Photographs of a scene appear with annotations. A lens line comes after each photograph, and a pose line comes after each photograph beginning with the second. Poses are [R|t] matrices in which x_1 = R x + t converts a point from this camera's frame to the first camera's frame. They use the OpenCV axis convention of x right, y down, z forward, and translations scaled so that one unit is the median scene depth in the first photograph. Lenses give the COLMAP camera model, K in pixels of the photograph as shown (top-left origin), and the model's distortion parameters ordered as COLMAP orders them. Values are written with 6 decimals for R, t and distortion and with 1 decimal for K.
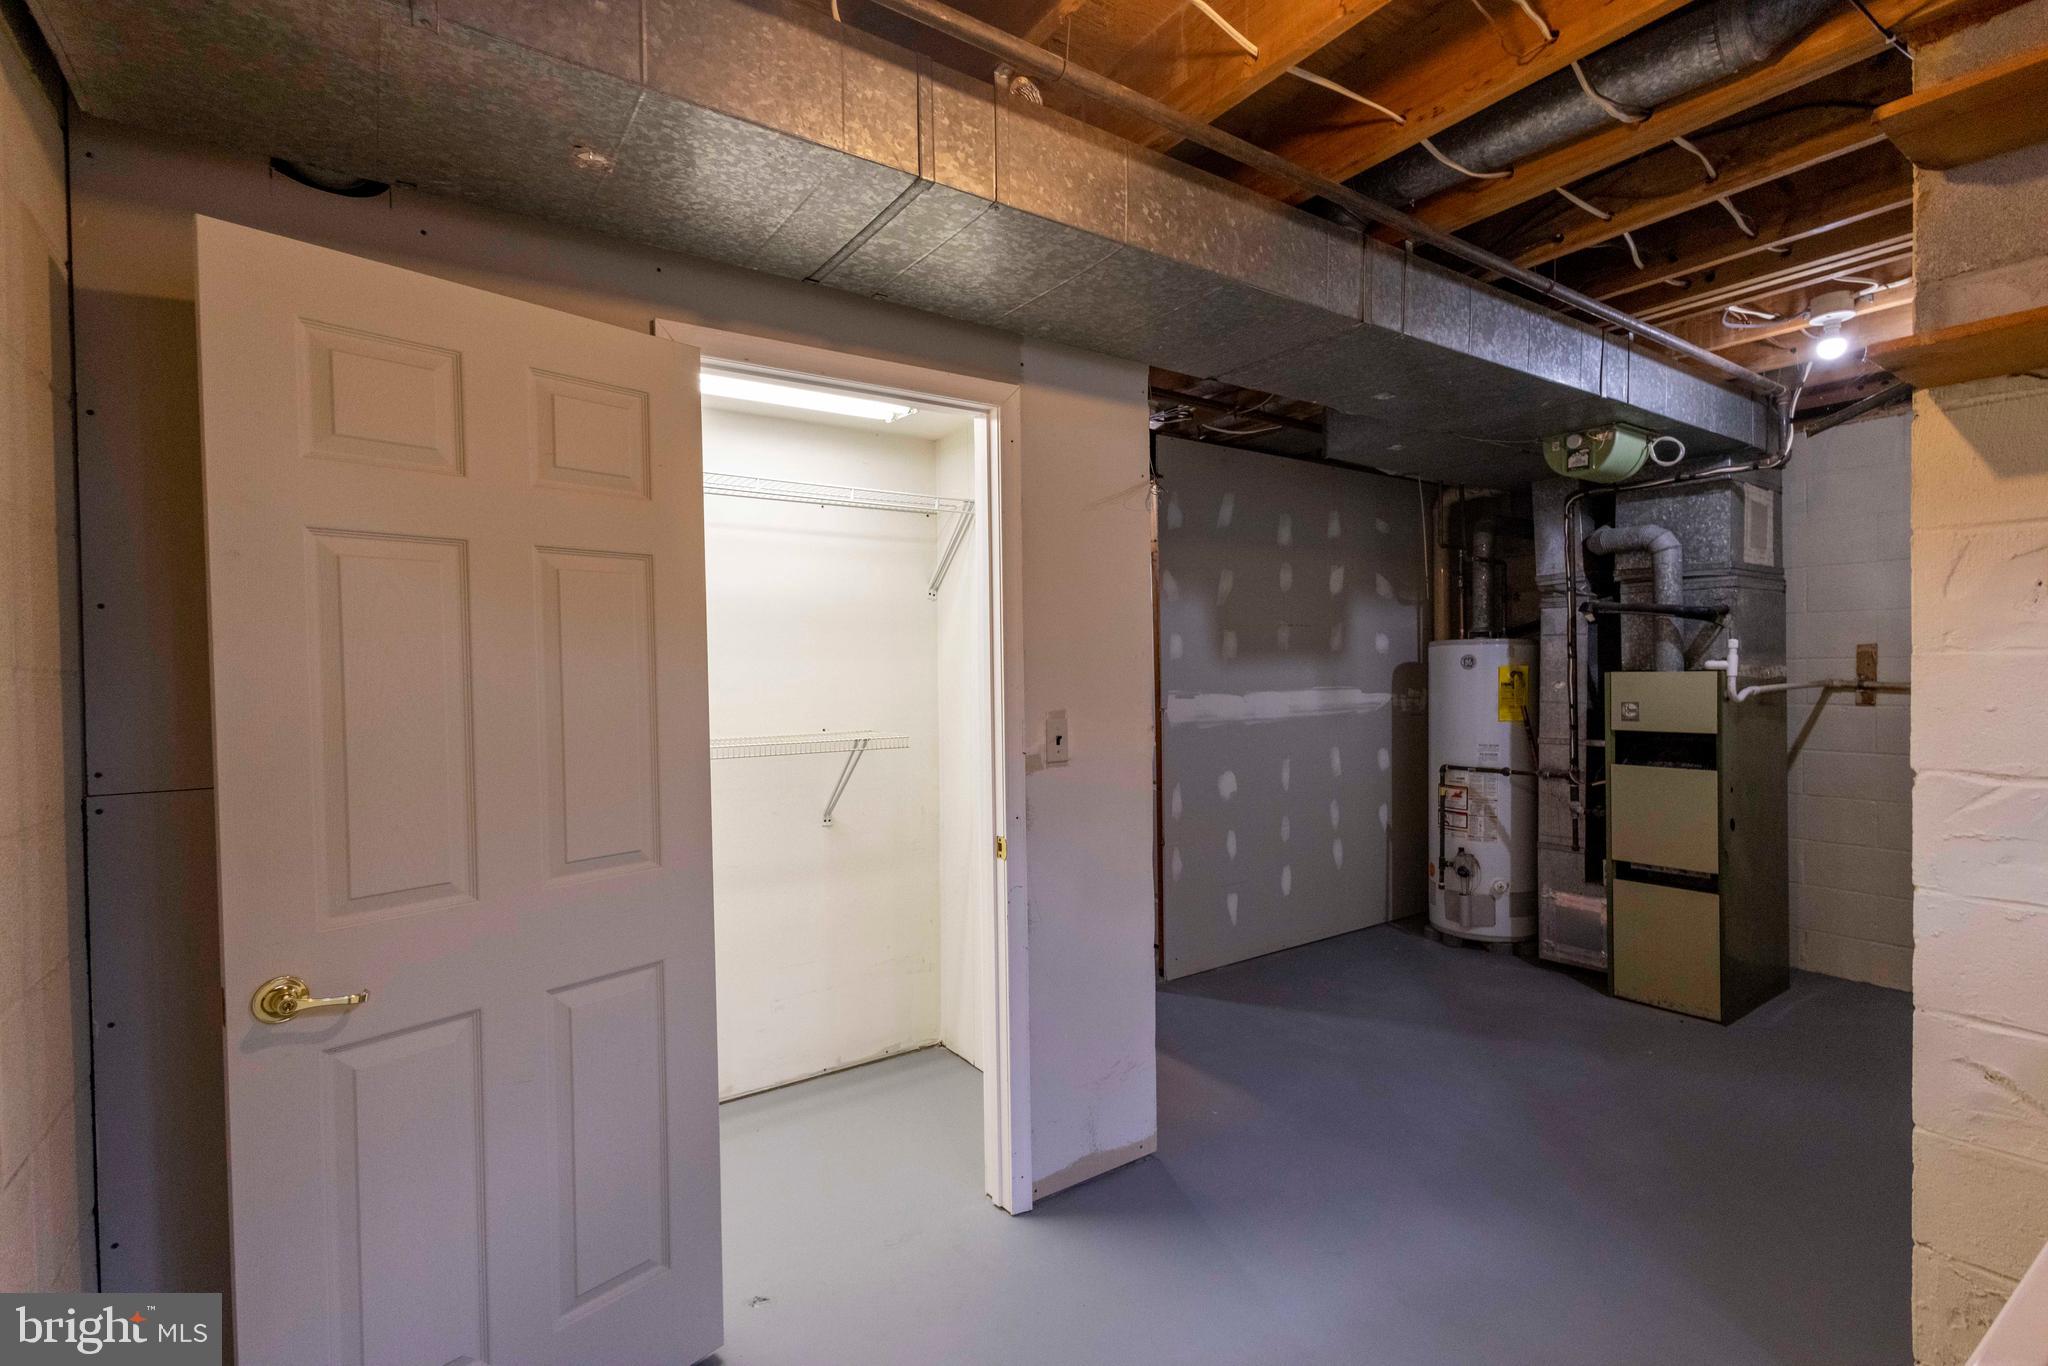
lens RADIAL K [[938.1, 0, 1024.0], [0, 938.1, 683.0], [0, 0, 1]] dist [0.002948, 0.000157]
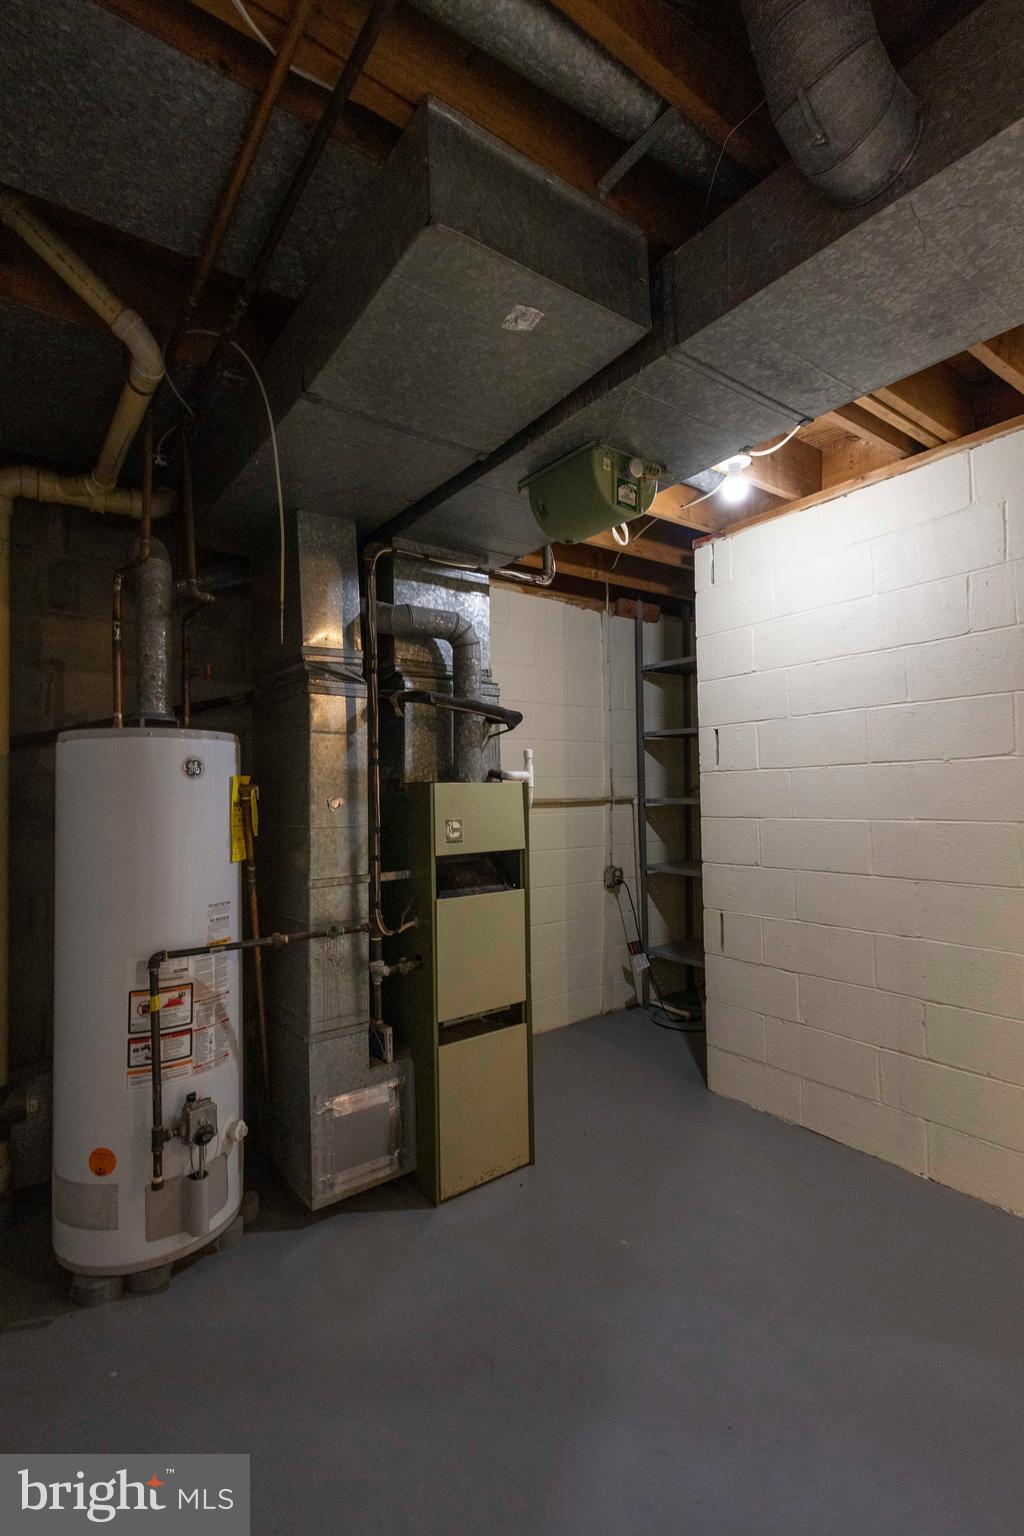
lens RADIAL K [[695.9, 0, 514.1], [0, 695.9, 770.9], [0, 0, 1]] dist [0.005167, 0.000297]
pose [[-0.032099, 0.044450, 0.998496, 0.034076], [0.026746, 0.998691, -0.043599, 0.005124], [-0.999127, 0.025307, -0.033246, 0.883821]]
